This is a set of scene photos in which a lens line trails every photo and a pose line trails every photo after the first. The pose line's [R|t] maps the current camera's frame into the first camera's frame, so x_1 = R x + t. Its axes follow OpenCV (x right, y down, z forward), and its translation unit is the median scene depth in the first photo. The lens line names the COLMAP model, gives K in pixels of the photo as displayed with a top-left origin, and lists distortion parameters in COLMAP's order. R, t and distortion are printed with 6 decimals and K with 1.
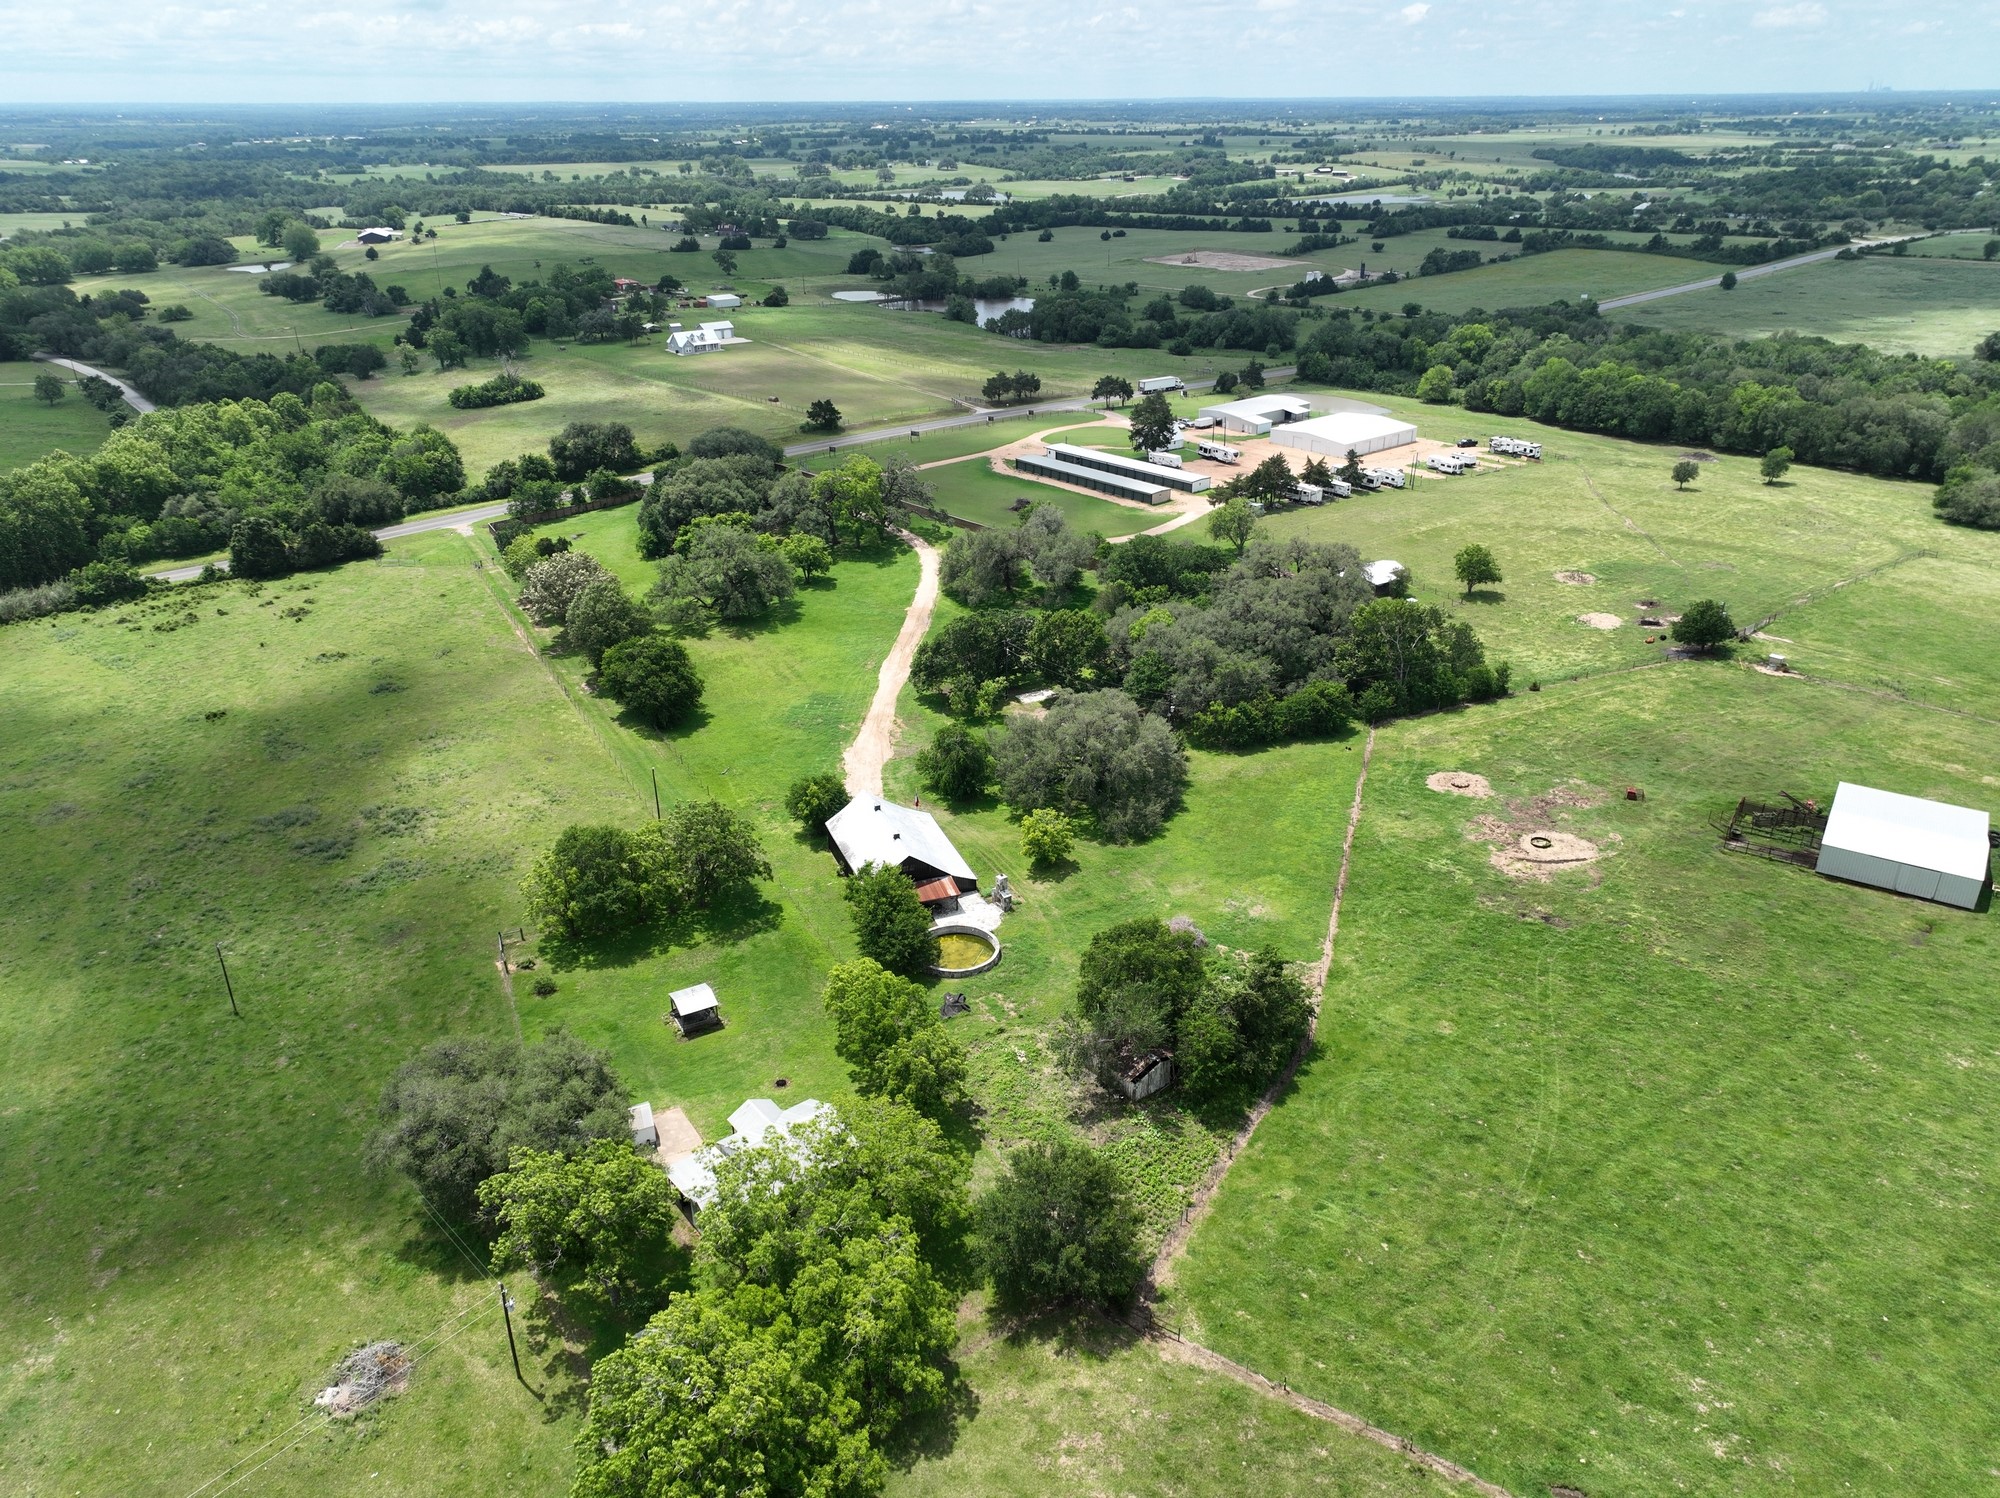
lens RADIAL K [[1407.5, 0, 1000.5], [0, 1407.5, 747.6], [0, 0, 1]] dist [-0.001383, 0.017122]
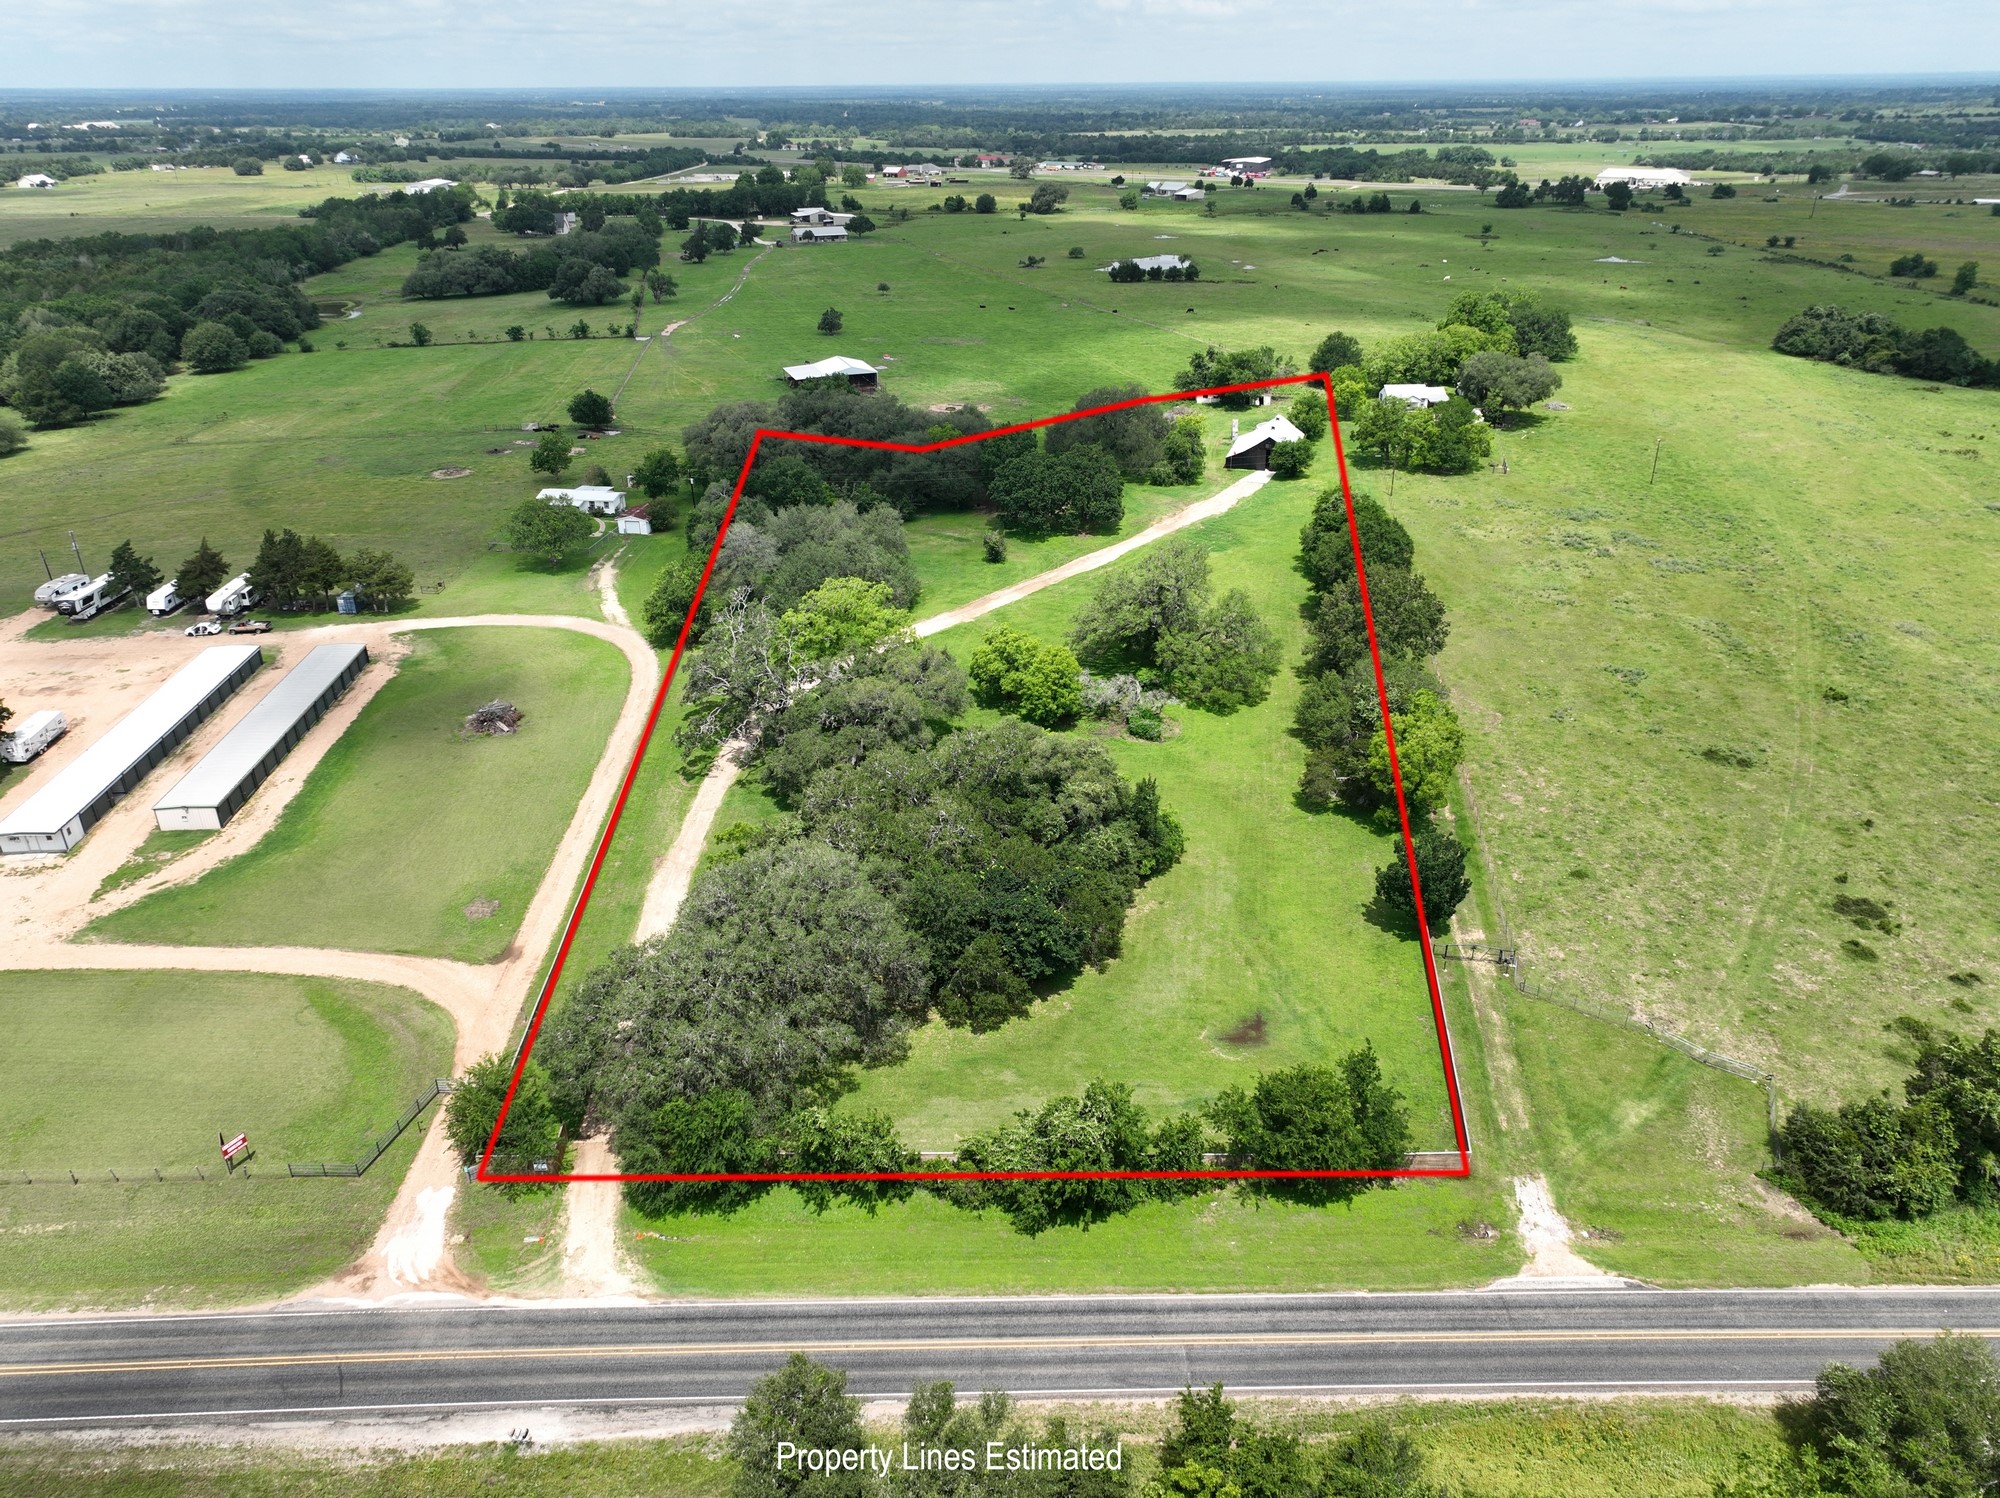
lens RADIAL K [[1407.5, 0, 1003.6], [0, 1407.5, 758.4], [0, 0, 1]] dist [-0.001383, 0.017122]
pose [[-0.798999, -0.249484, 0.547137, -0.552655], [0.266348, 0.668927, 0.693971, -0.612078], [-0.539129, 0.700211, -0.468022, 1.466977]]
